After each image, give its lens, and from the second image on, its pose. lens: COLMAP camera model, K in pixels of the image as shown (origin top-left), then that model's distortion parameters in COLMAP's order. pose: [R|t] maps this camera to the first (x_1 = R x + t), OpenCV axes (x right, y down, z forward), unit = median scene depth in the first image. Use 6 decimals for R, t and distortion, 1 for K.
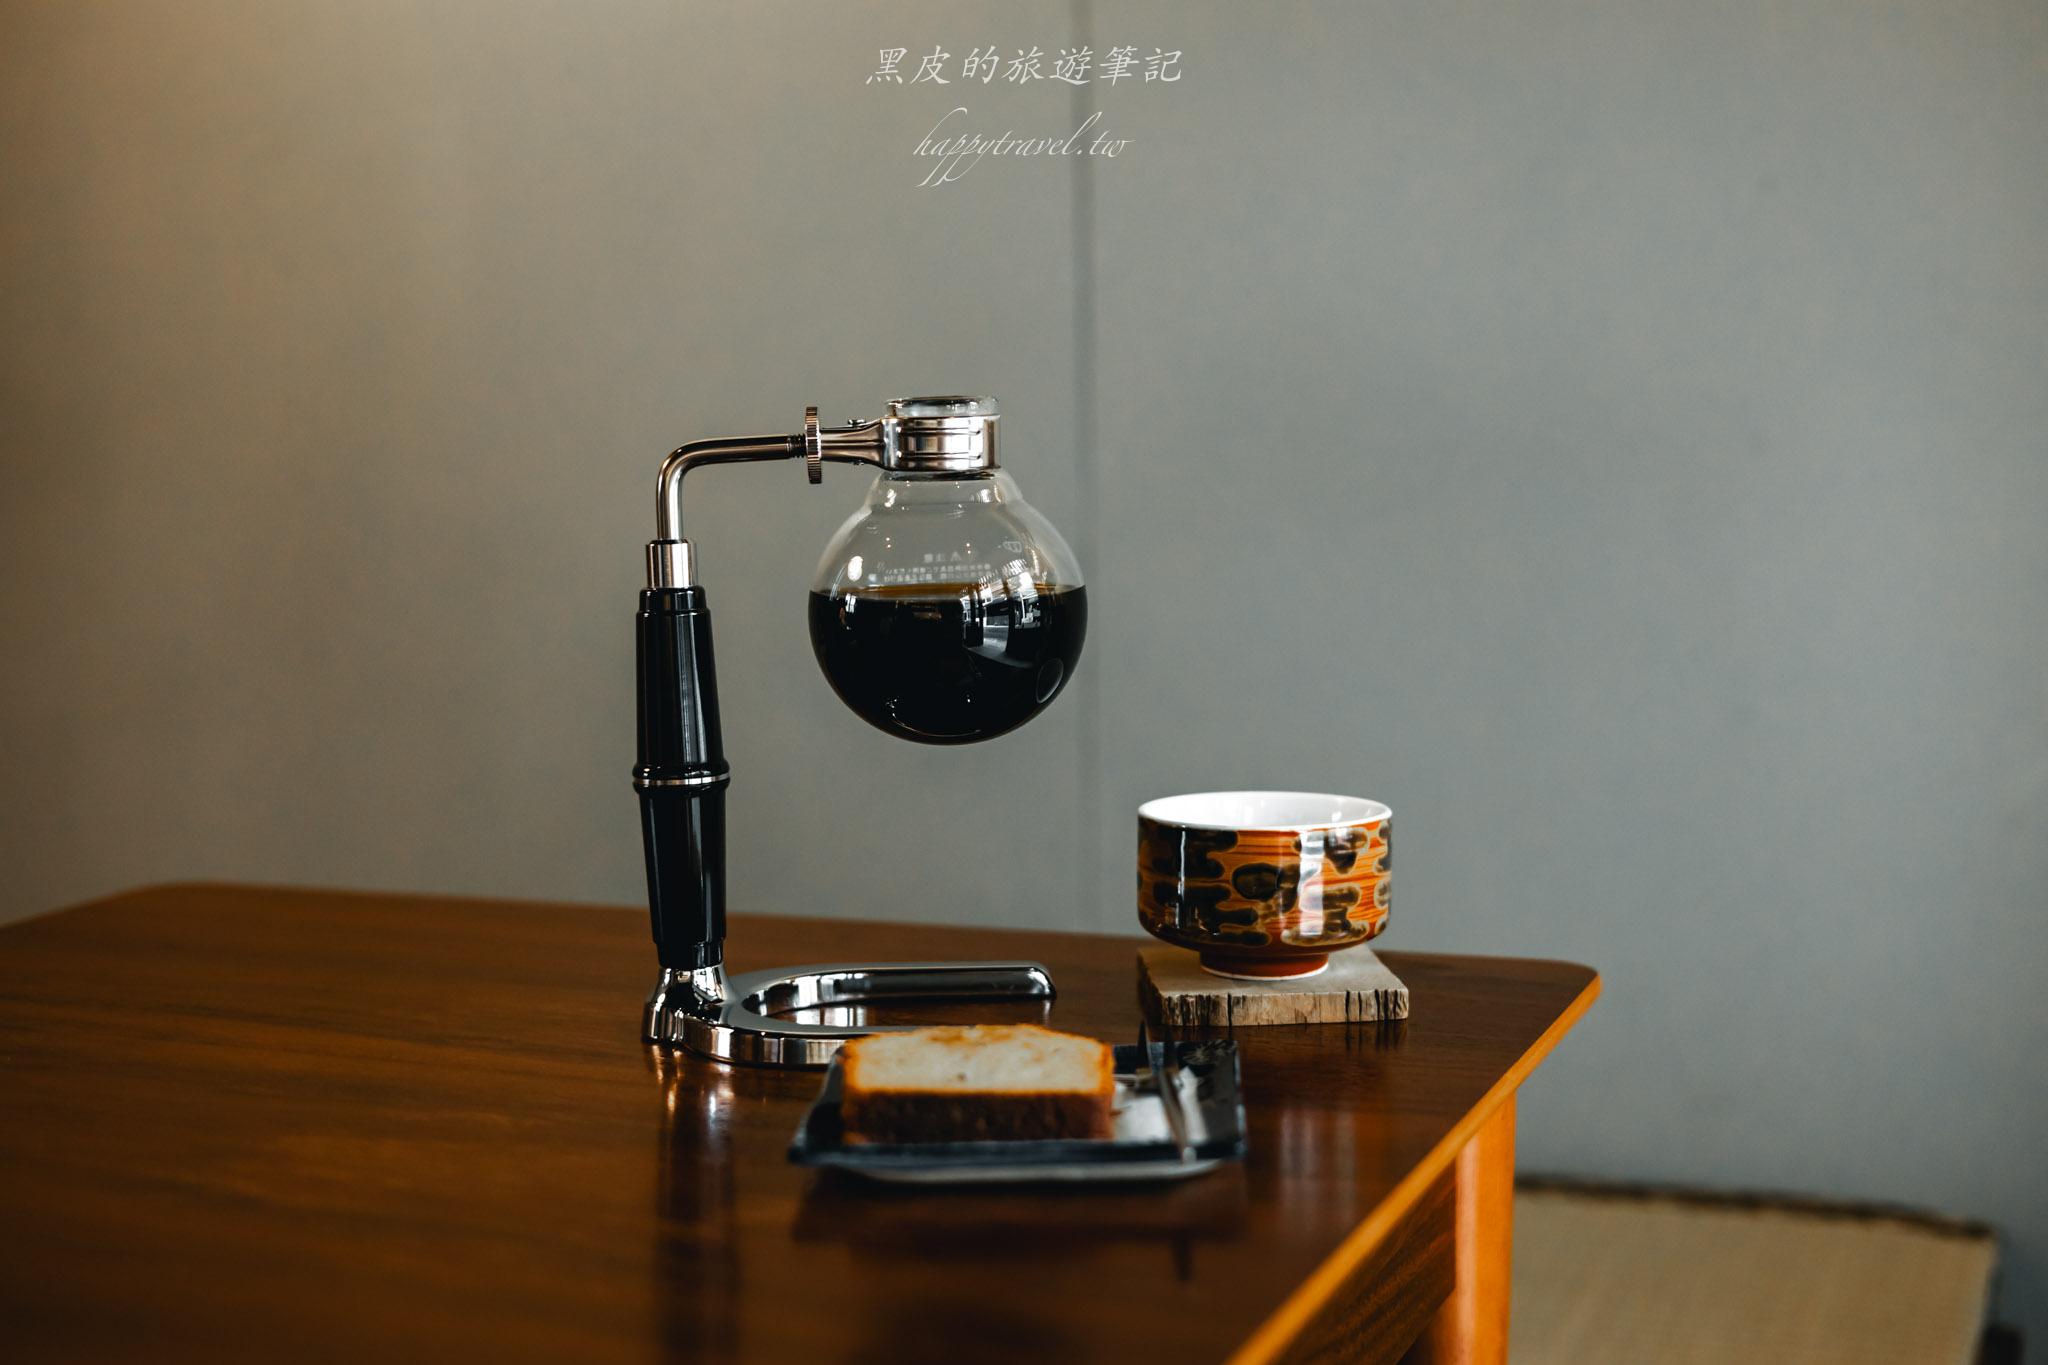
lens RADIAL K [[2920.4, 0, 1065.7], [0, 2920.4, 625.9], [0, 0, 1]] dist [-0.006948, 0.102608]
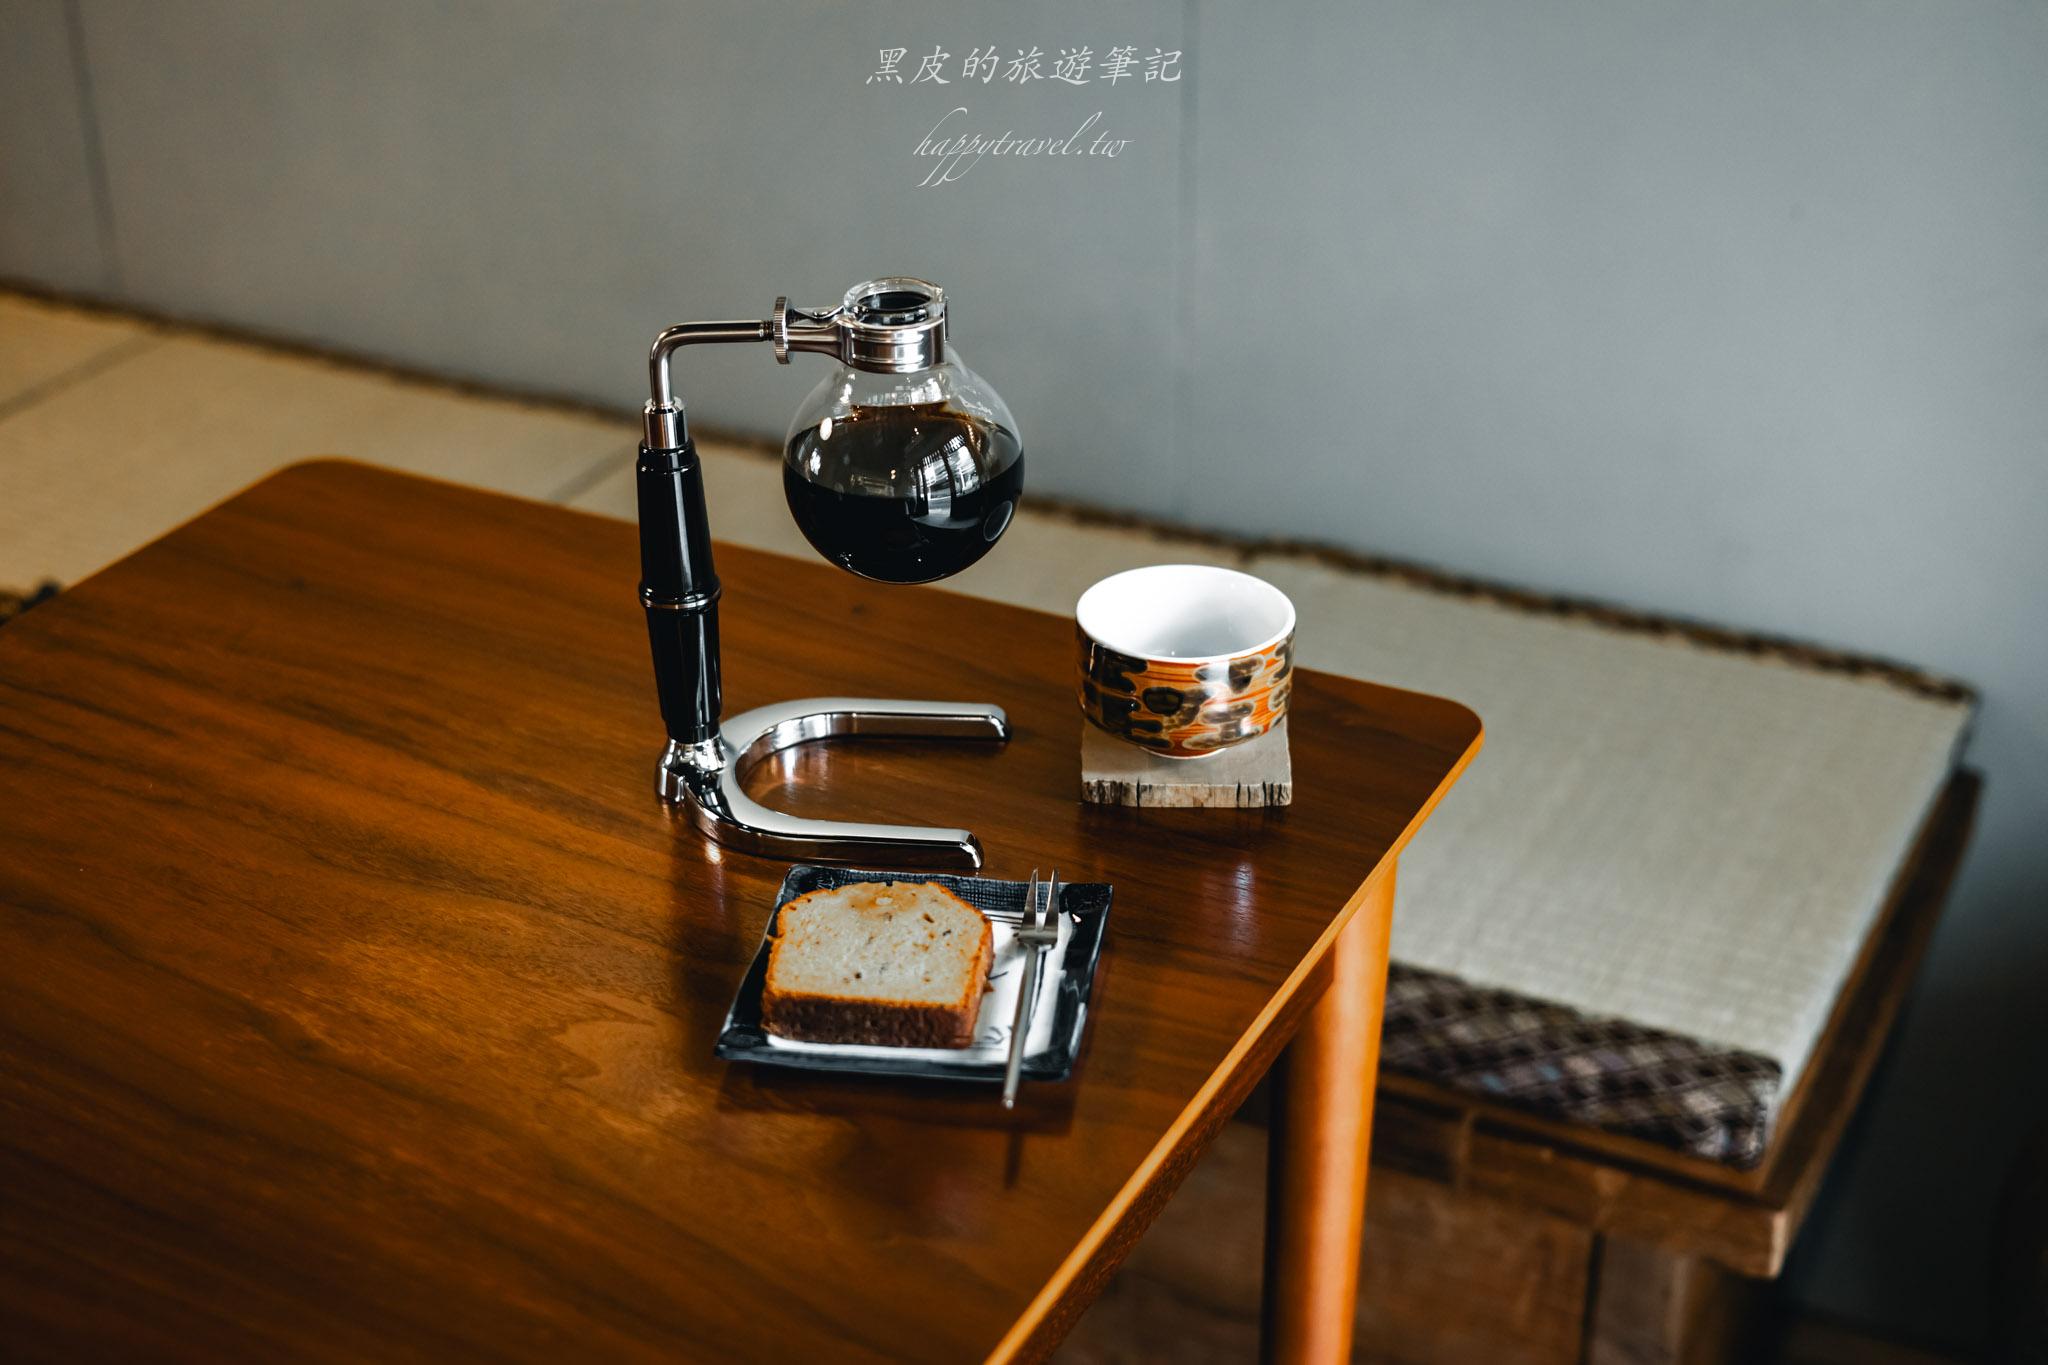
lens RADIAL K [[2868.2, 0, 1024.0], [0, 2868.2, 682.5], [0, 0, 1]] dist [0.007411, 0.039402]
pose [[0.993871, 0.056543, -0.094990, 0.118474], [-0.017929, 0.930361, 0.366206, -0.339050], [0.109082, -0.362258, 0.925673, -0.072379]]
